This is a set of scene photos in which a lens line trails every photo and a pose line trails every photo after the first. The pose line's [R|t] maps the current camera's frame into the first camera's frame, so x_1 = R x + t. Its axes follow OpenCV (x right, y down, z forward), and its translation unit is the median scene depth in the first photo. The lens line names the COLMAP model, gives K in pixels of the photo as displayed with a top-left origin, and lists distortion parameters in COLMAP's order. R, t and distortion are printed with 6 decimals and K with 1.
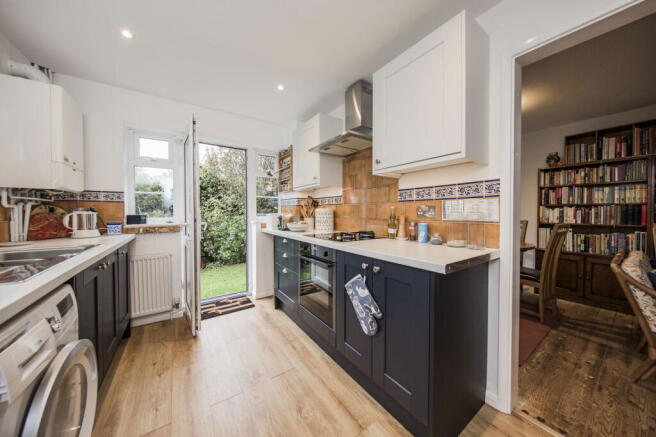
lens RADIAL K [[212.7, 0, 326.3], [0, 212.7, 214.0], [0, 0, 1]] dist [-0.001859, -0.000074]
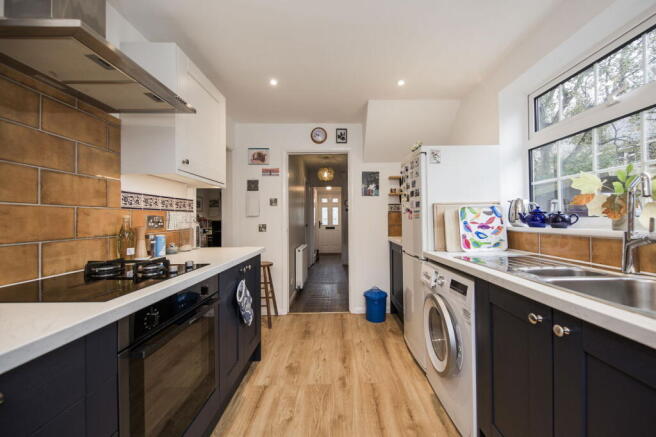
lens RADIAL K [[246.3, 0, 328.0], [0, 246.3, 218.5], [0, 0, 1]] dist [-0.000032, -0.000003]
pose [[-0.805780, 0.008810, 0.592149, -1.217060], [0.012639, 0.999917, 0.002323, -0.033915], [-0.592080, 0.009356, -0.805825, 2.292398]]
